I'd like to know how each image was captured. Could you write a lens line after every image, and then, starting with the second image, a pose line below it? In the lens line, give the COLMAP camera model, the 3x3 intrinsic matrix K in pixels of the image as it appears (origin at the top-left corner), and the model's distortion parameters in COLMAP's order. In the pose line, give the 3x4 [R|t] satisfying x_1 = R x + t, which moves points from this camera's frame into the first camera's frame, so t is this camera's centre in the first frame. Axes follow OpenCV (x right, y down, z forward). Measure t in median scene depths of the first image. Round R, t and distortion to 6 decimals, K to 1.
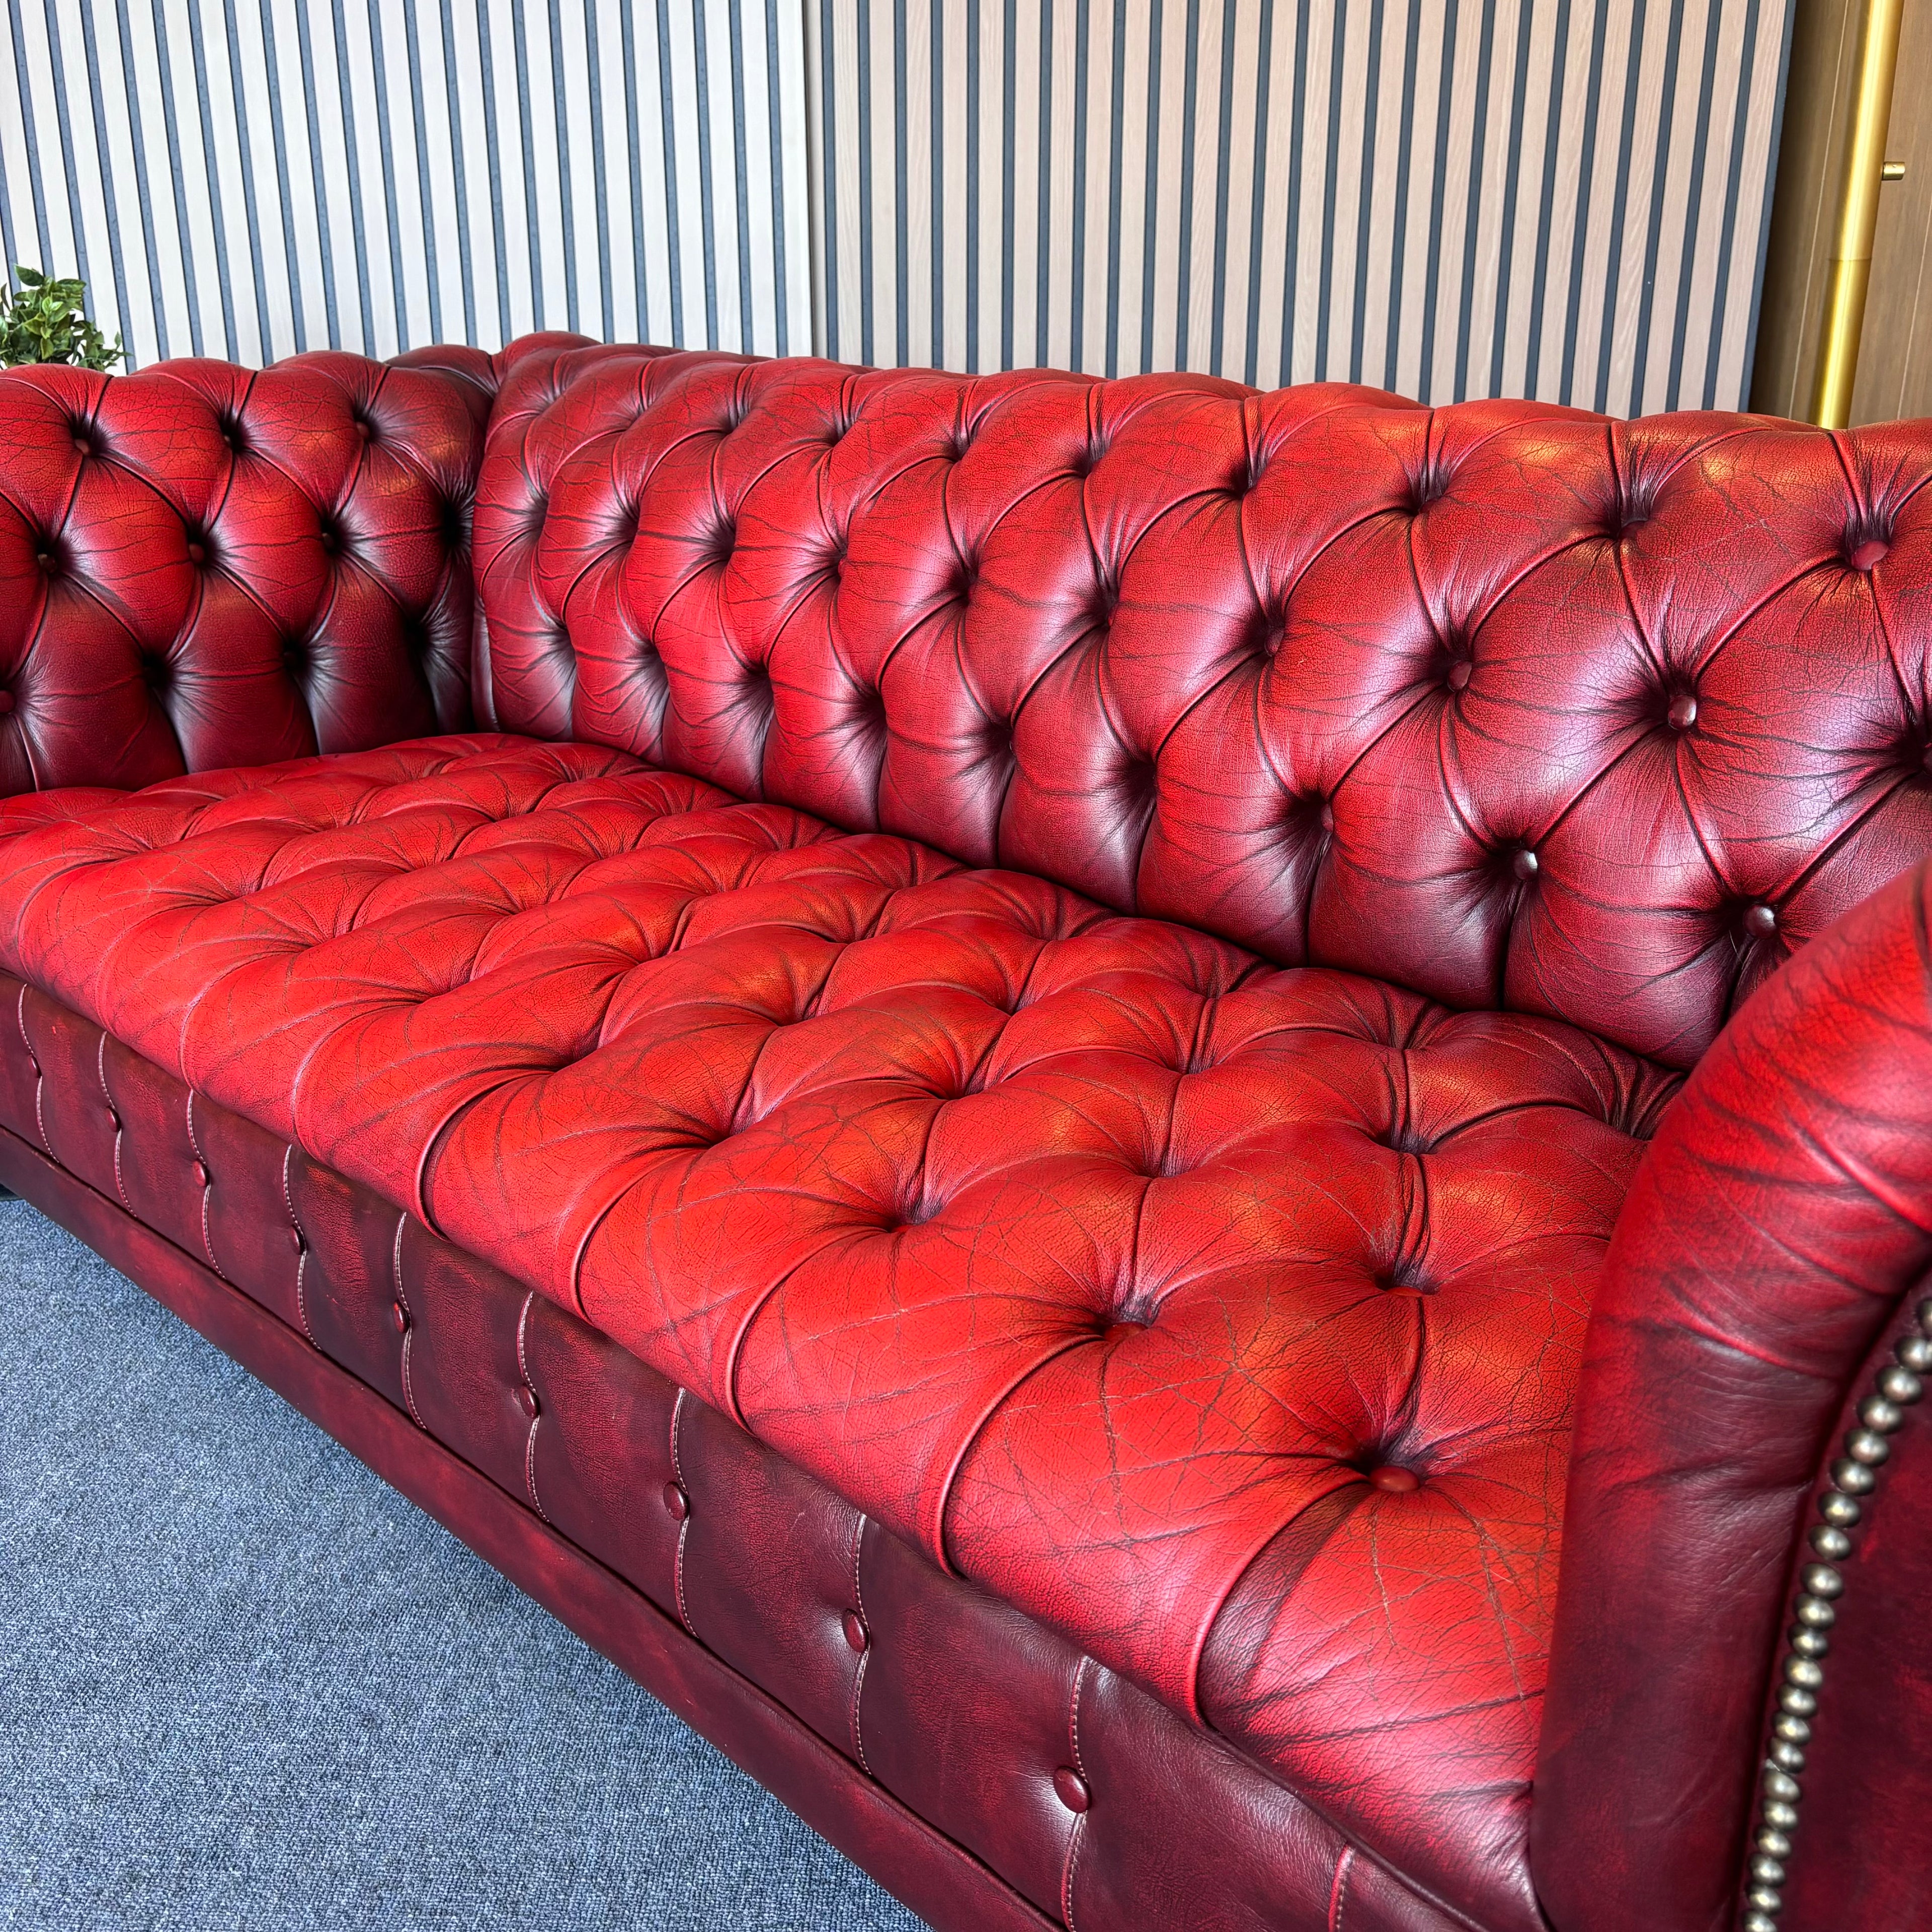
lens RADIAL K [[1973.5, 0, 956.8], [0, 1973.5, 961.7], [0, 0, 1]] dist [0.024209, 0.000000]
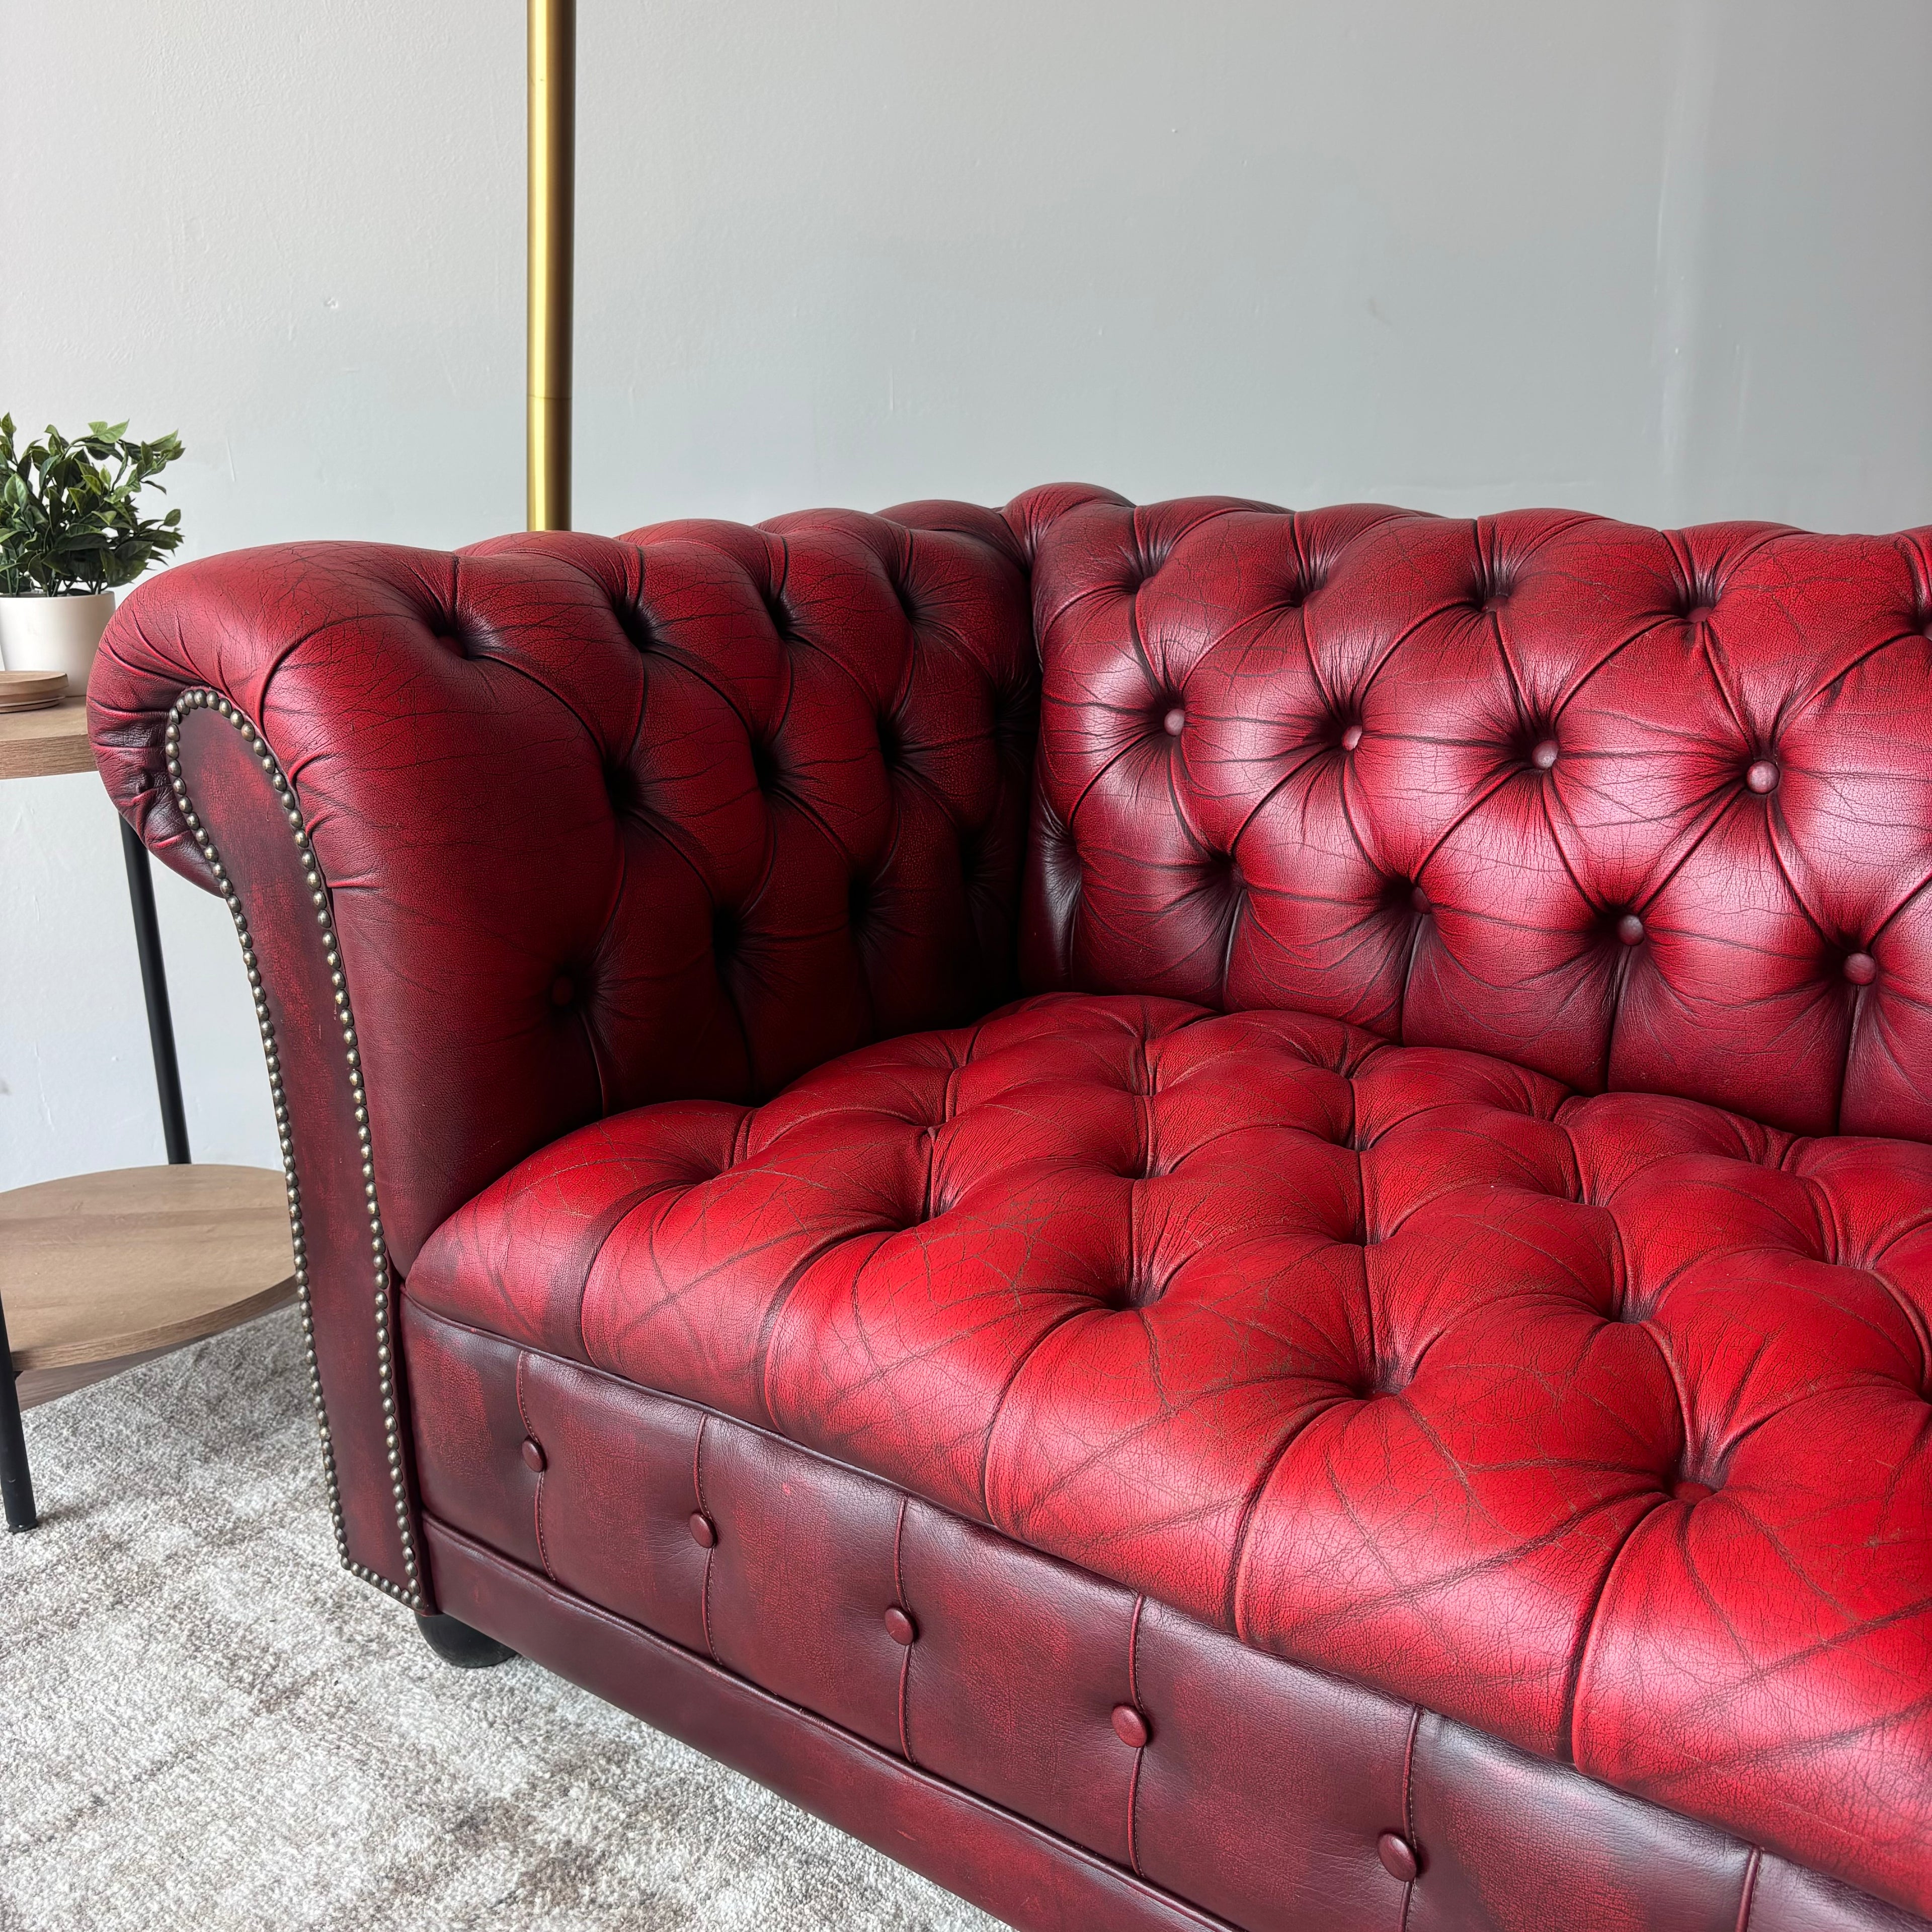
lens RADIAL K [[1973.5, 0, 986.9], [0, 1973.5, 964.6], [0, 0, 1]] dist [0.024209, 0.000000]
pose [[0.992725, -0.035118, 0.115166, -0.487916], [0.043551, 0.996486, -0.071546, -0.098440], [-0.112248, 0.076041, 0.990766, 0.325875]]
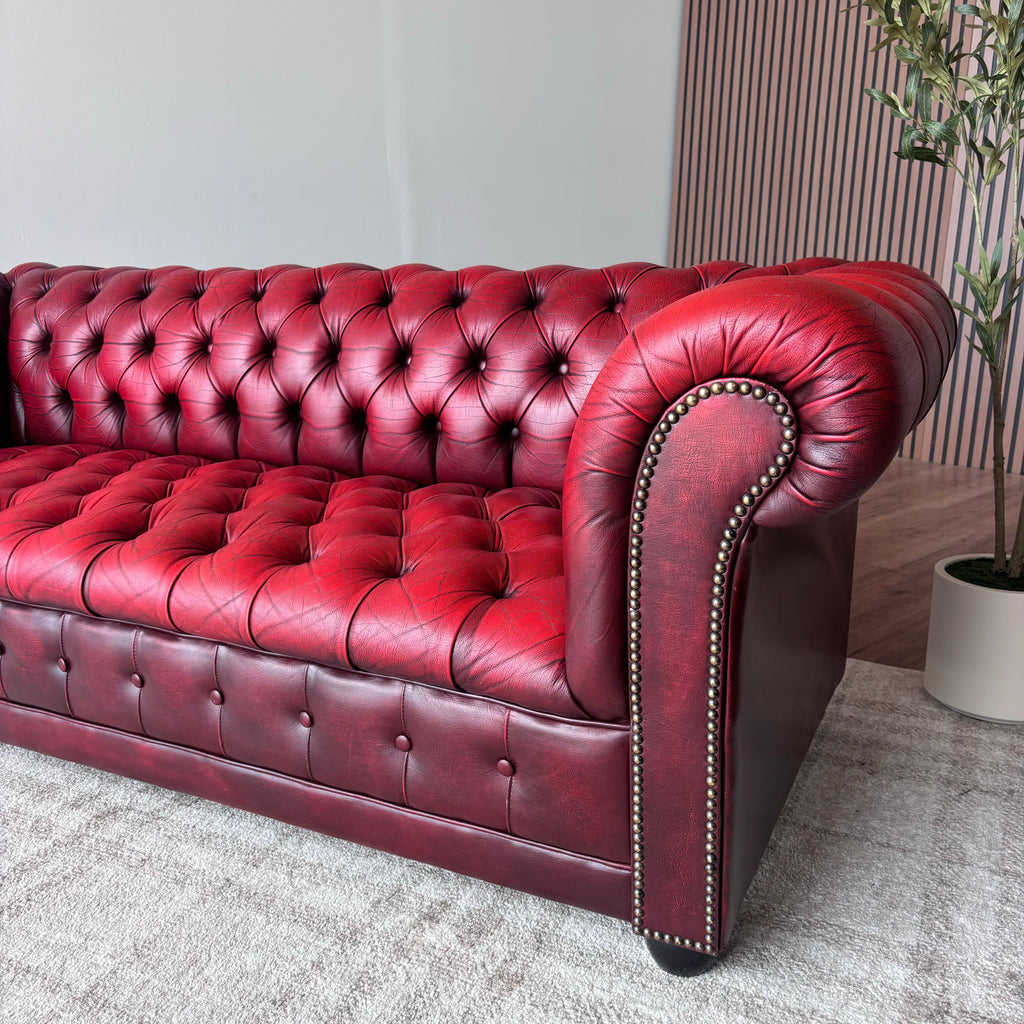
lens RADIAL K [[1046.0, 0, 520.3], [0, 1046.0, 514.0], [0, 0, 1]] dist [0.024209, 0.000000]
pose [[0.948431, -0.093727, 0.302811, -0.114886], [0.124868, 0.988515, -0.085127, 0.151626], [-0.291354, 0.118549, 0.949241, -0.258509]]
